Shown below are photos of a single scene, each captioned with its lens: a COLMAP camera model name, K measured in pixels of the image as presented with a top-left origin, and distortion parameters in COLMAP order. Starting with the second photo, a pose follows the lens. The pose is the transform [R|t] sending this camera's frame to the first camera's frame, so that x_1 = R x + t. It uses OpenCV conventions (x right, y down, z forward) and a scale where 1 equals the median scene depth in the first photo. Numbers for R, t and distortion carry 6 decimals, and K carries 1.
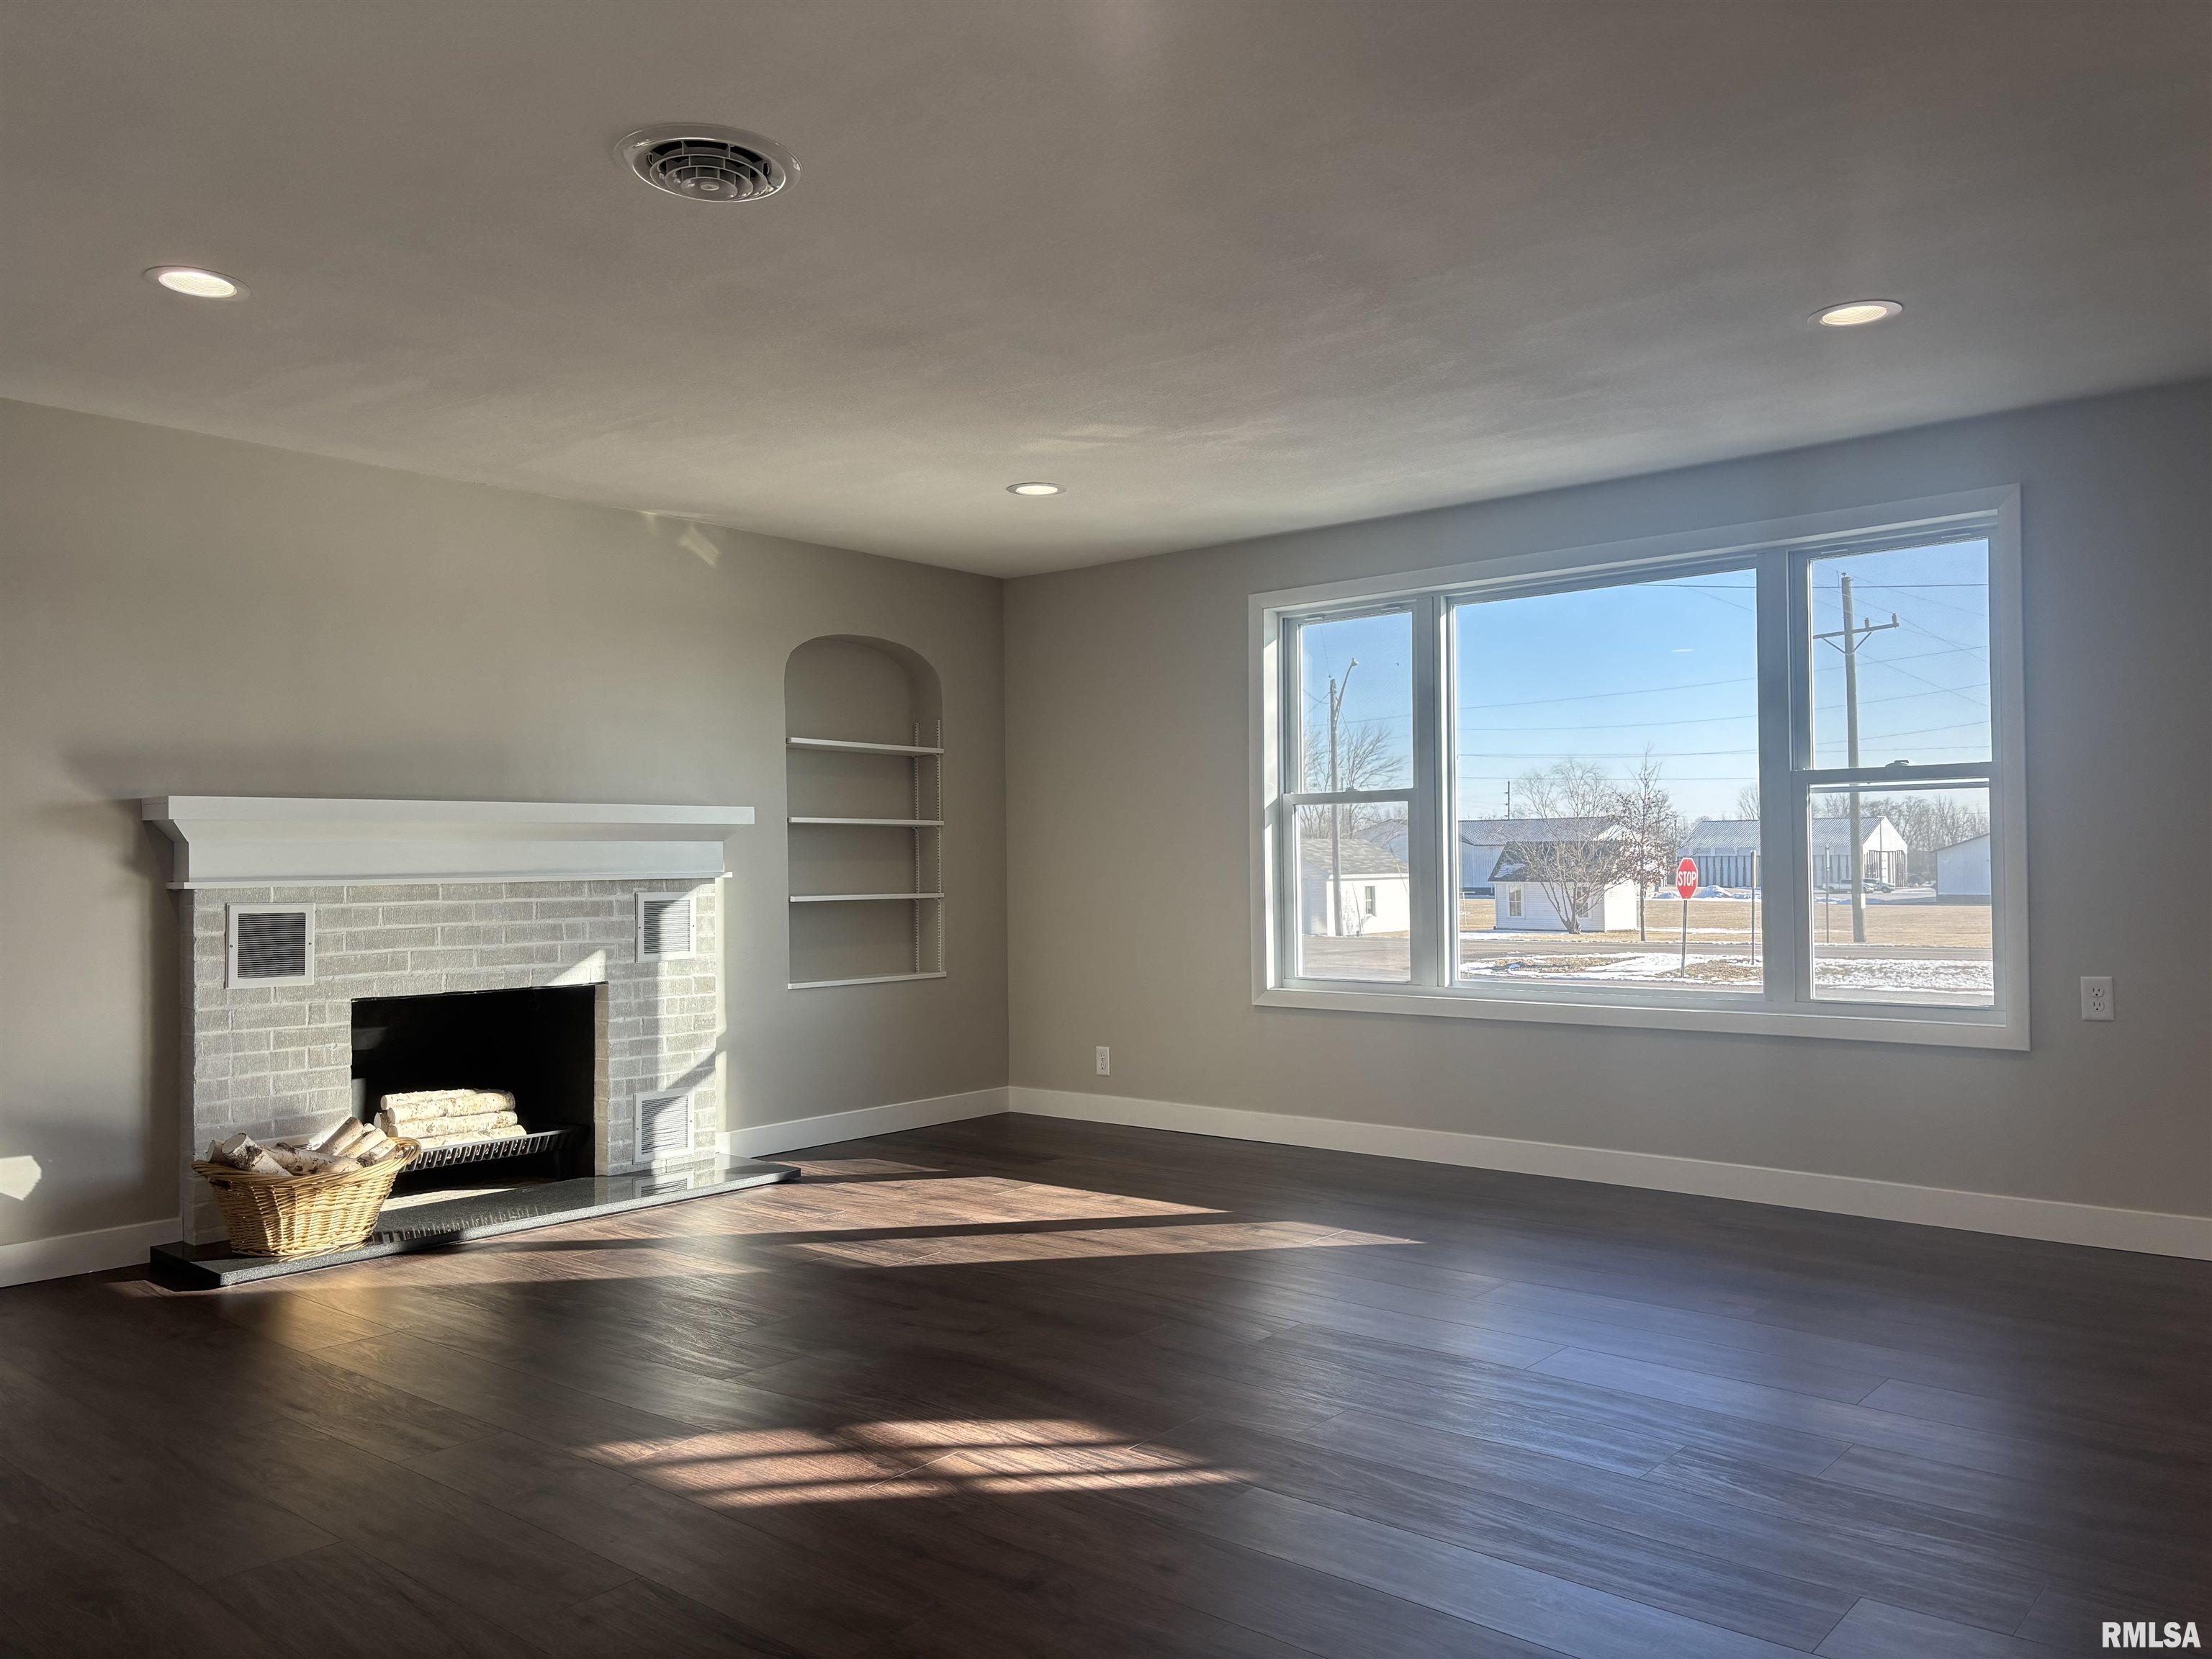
lens RADIAL K [[1659.2, 0, 1107.4], [0, 1659.2, 821.5], [0, 0, 1]] dist [0.070615, -0.082728]
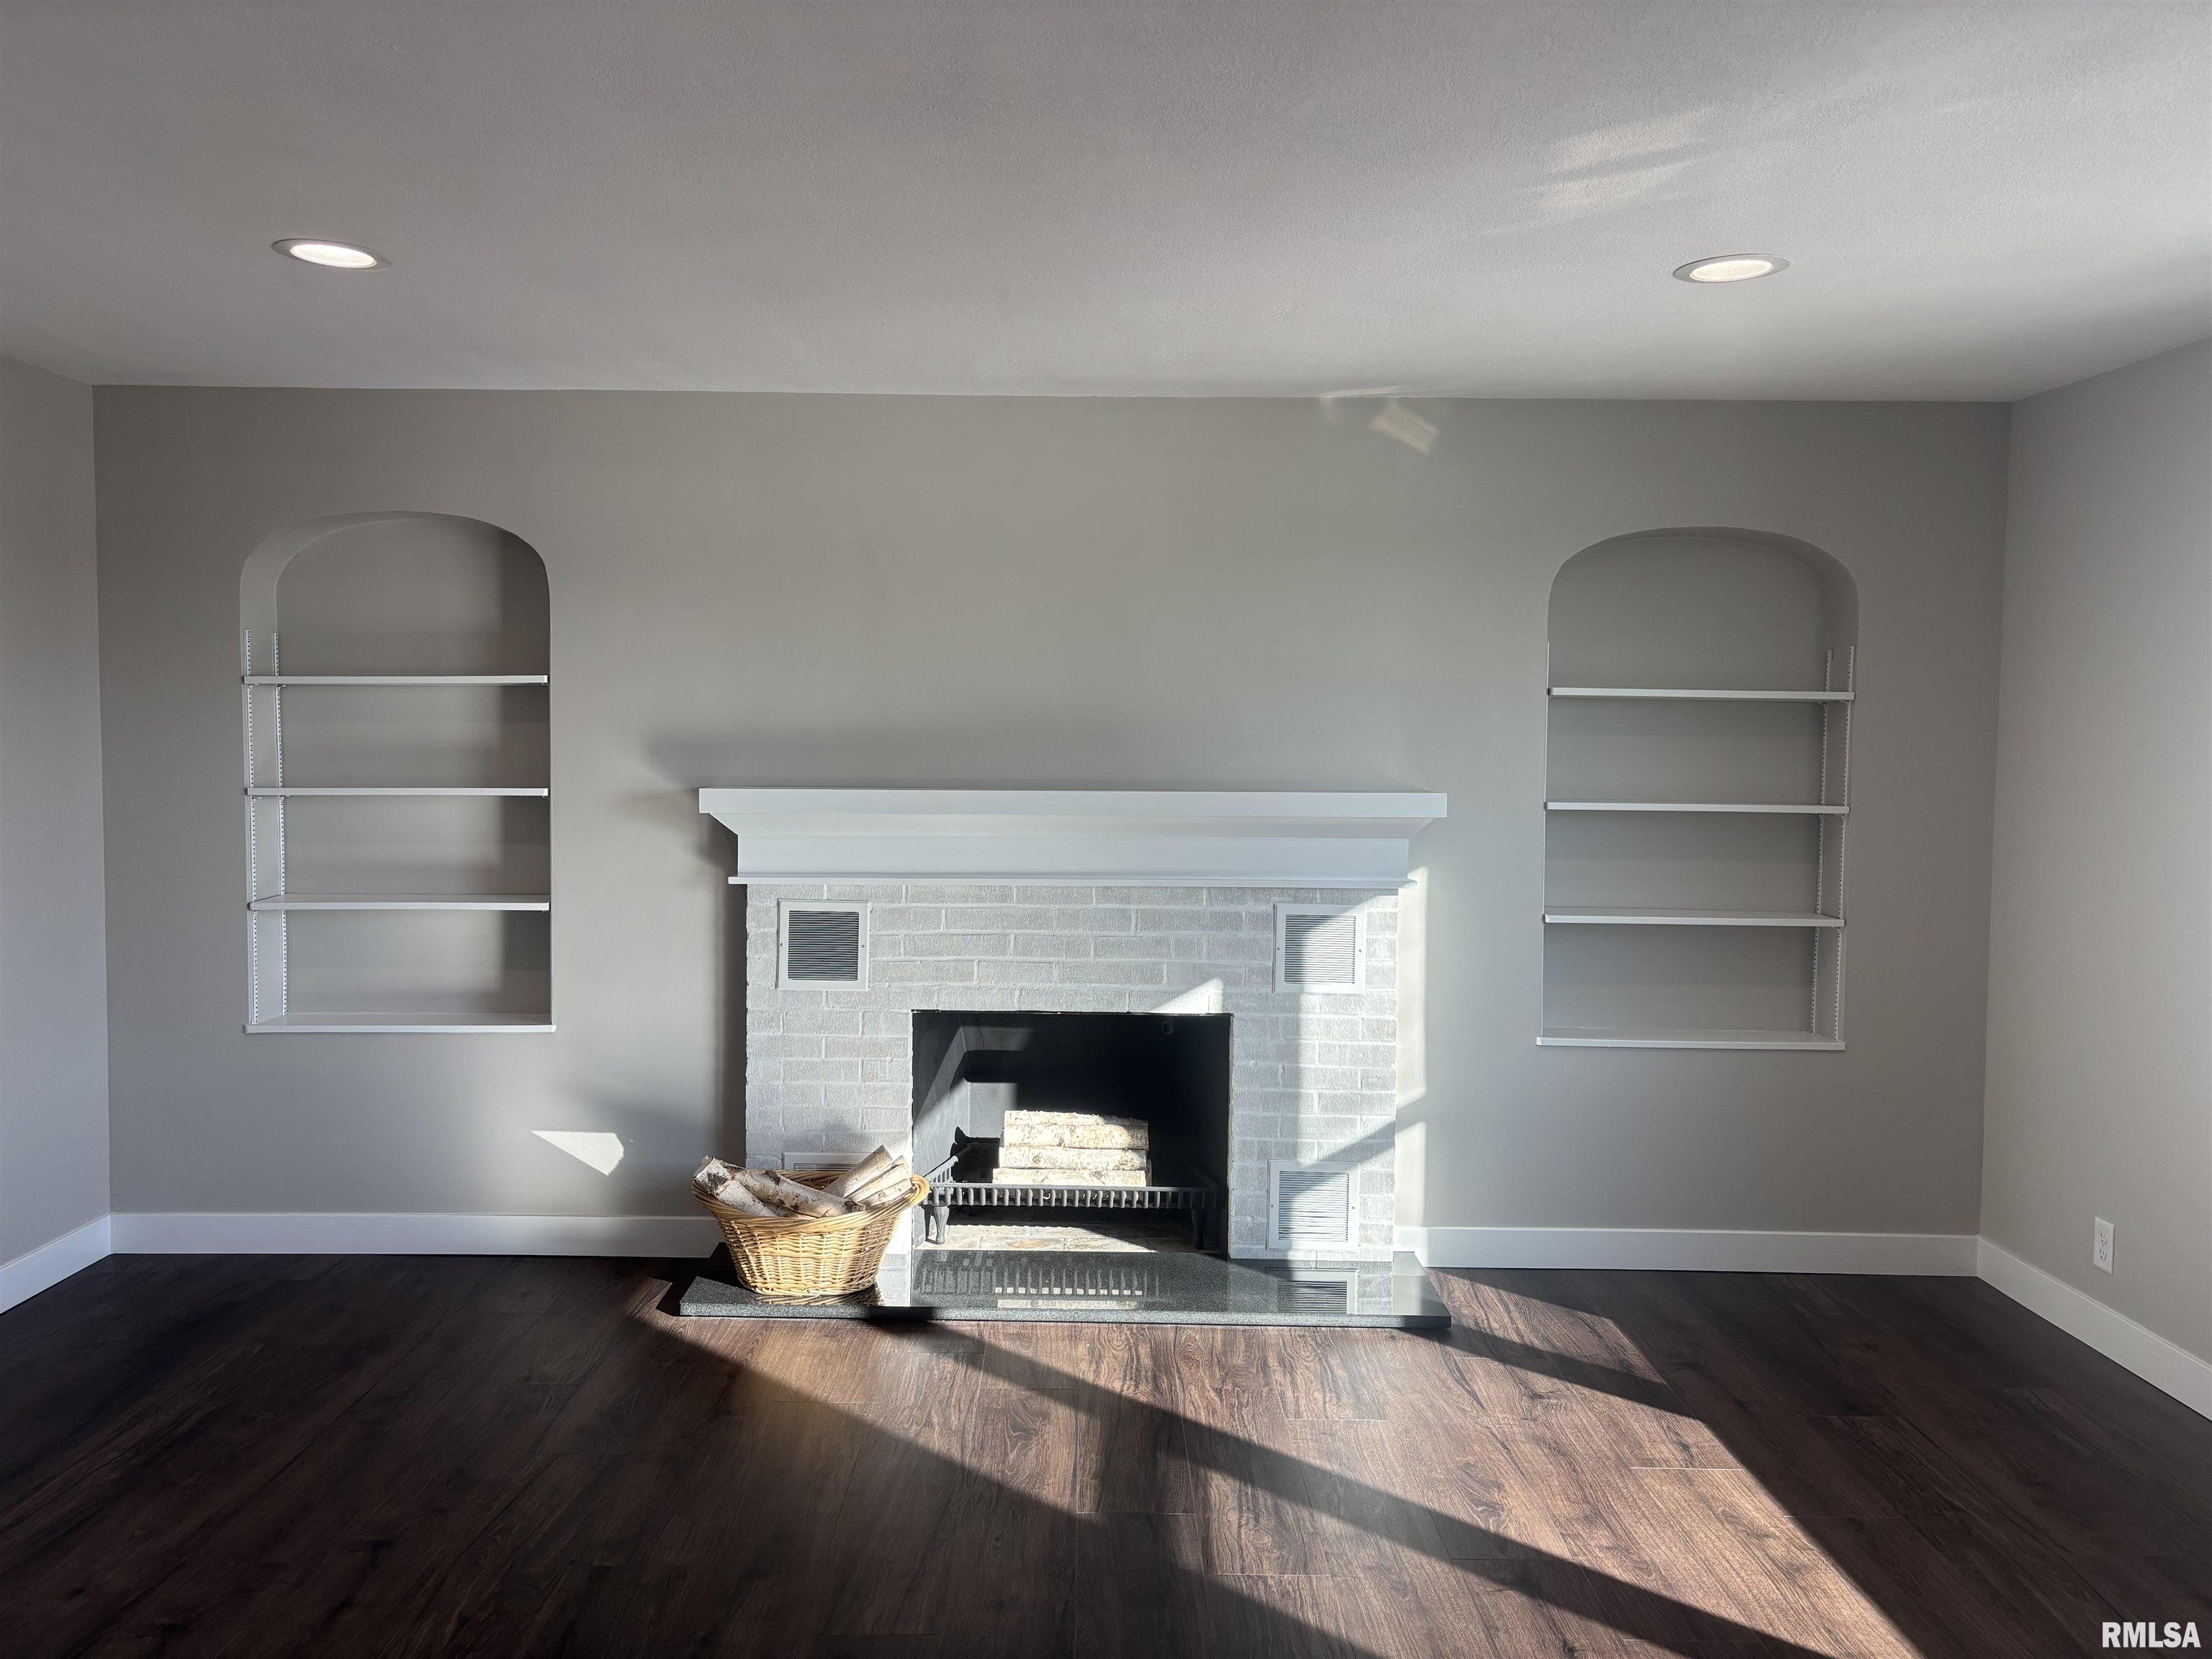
lens RADIAL K [[1659.2, 0, 1058.1], [0, 1659.2, 810.3], [0, 0, 1]] dist [0.070615, -0.082728]
pose [[0.650404, 0.056281, -0.757501, 0.240344], [0.002231, 0.997105, 0.075999, -0.061022], [0.759585, -0.051120, 0.648396, 0.448056]]
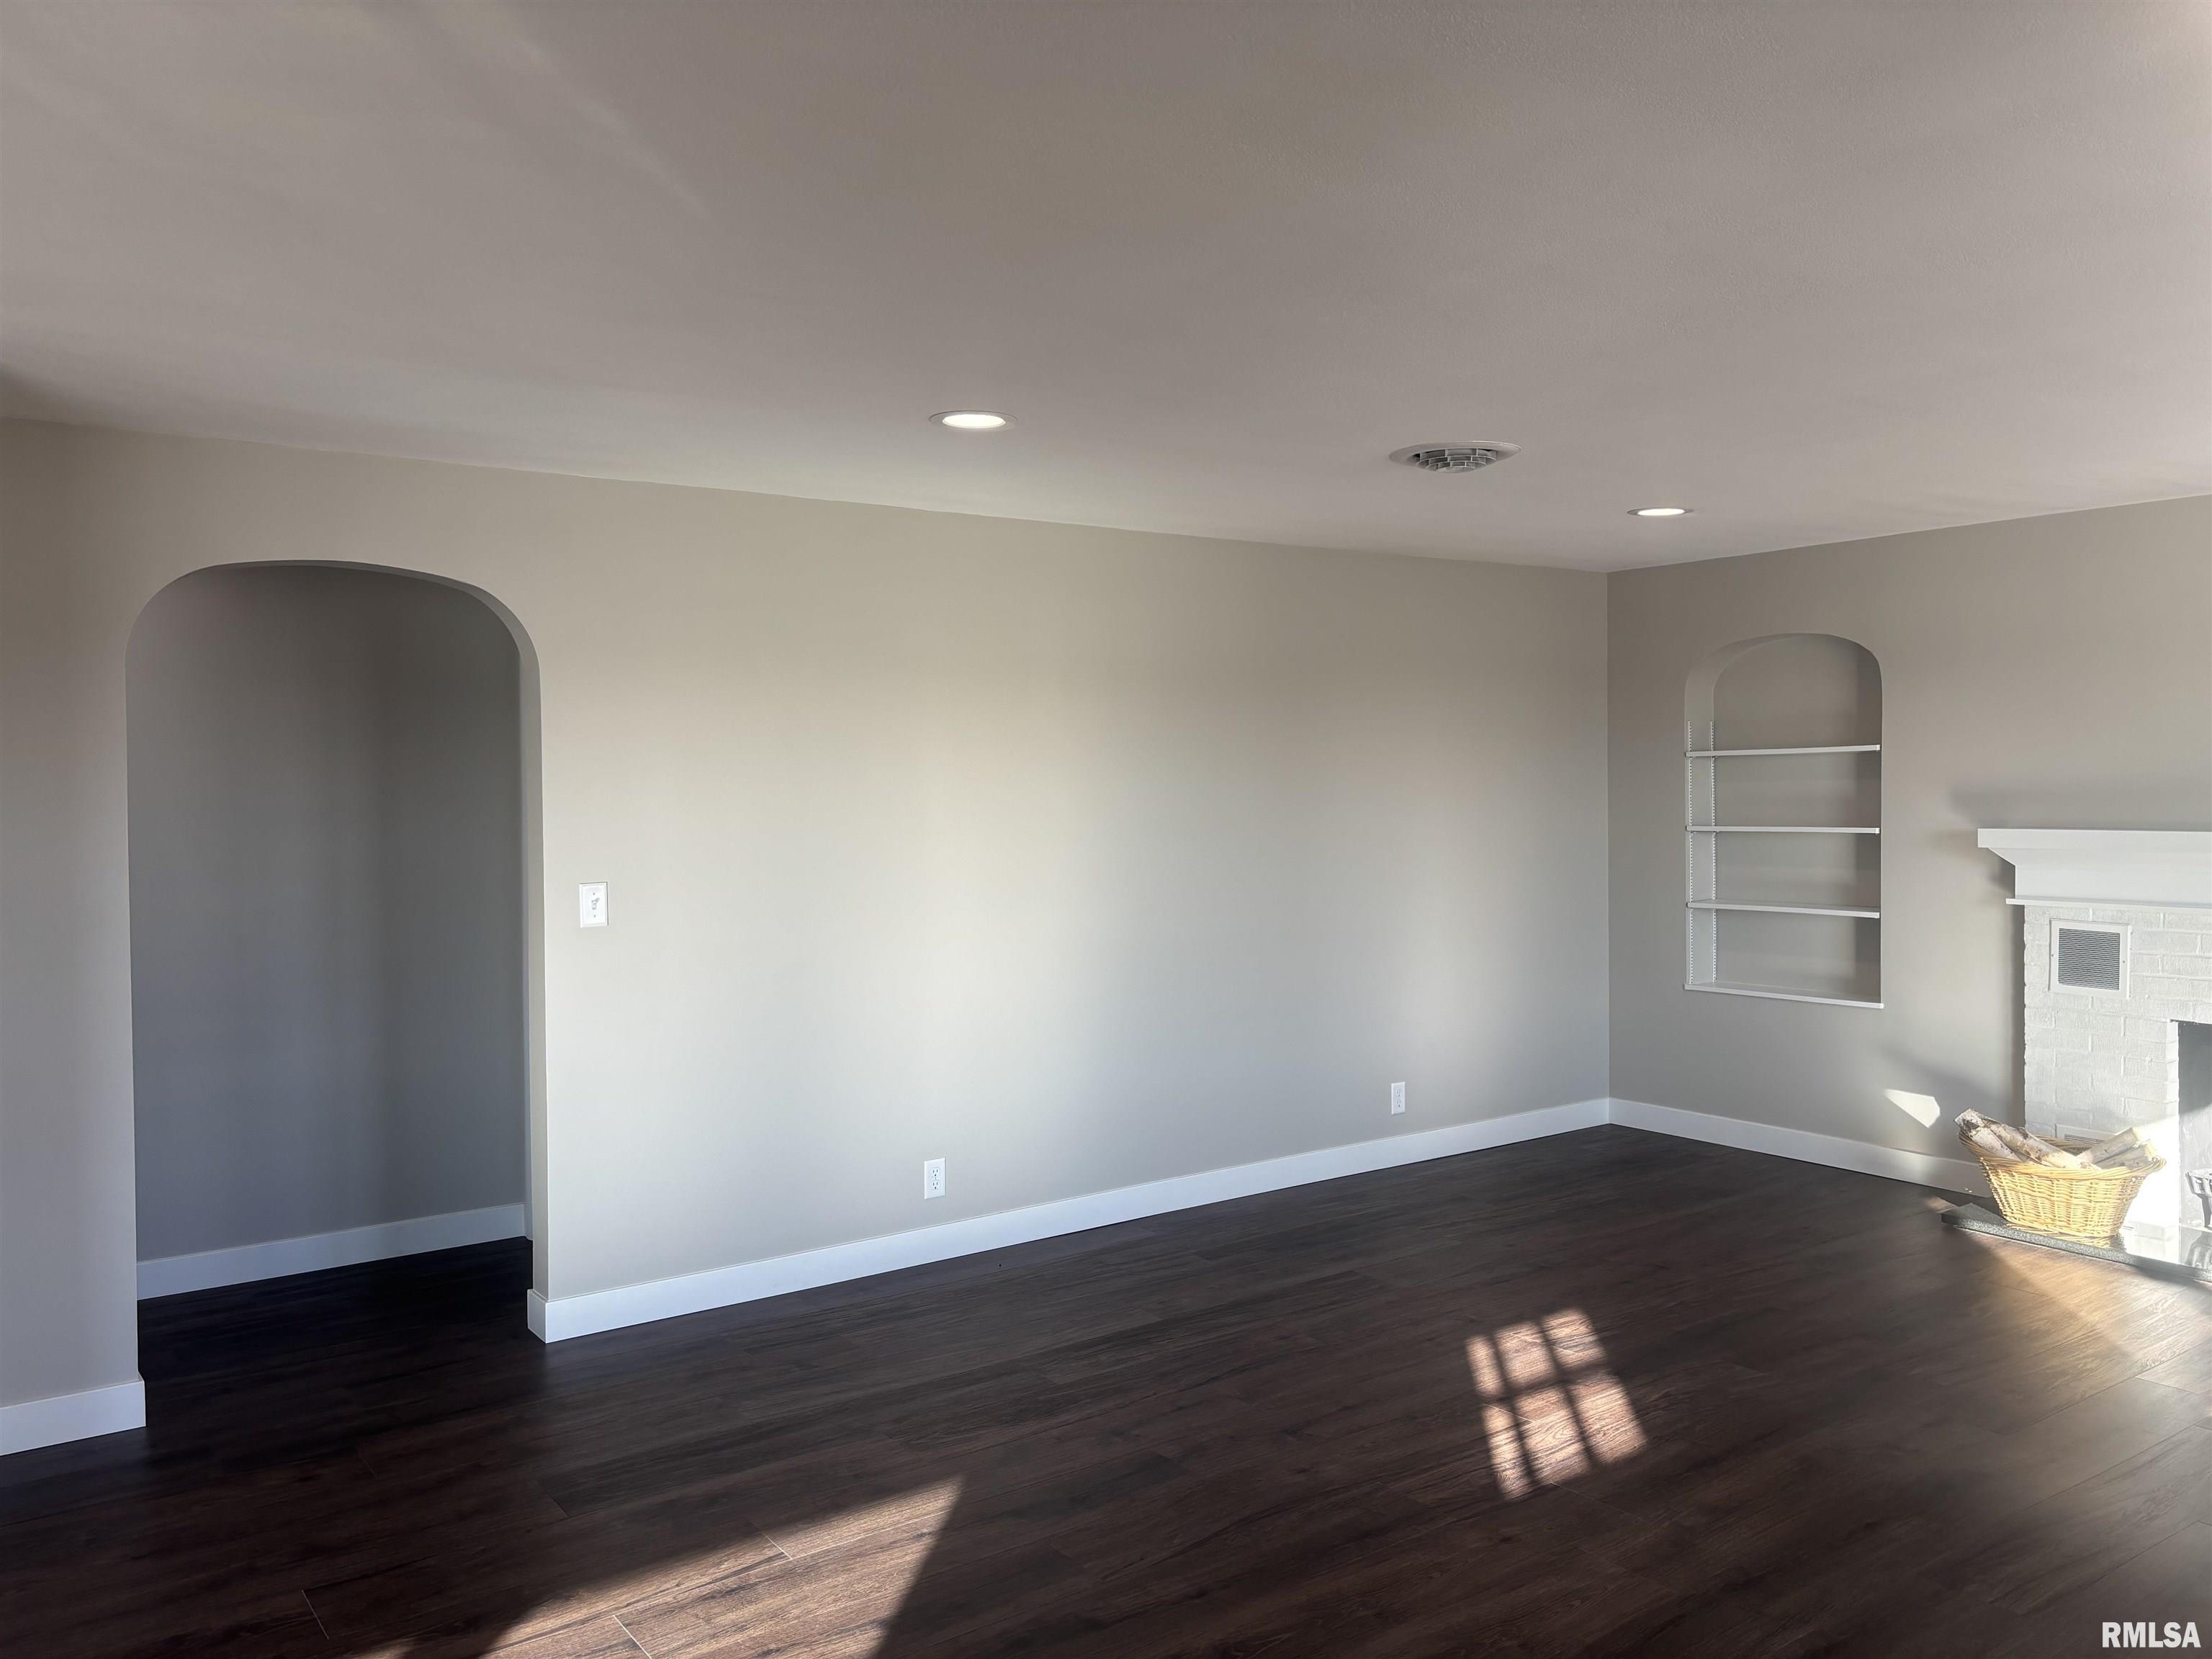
lens RADIAL K [[1770.6, 0, 1093.8], [0, 1770.6, 811.7], [0, 0, 1]] dist [0.048093, -0.003322]
pose [[-0.227834, 0.033107, -0.973137, 0.726121], [0.035101, 0.999051, 0.025771, -0.069733], [0.973067, -0.028286, -0.228780, 0.552308]]
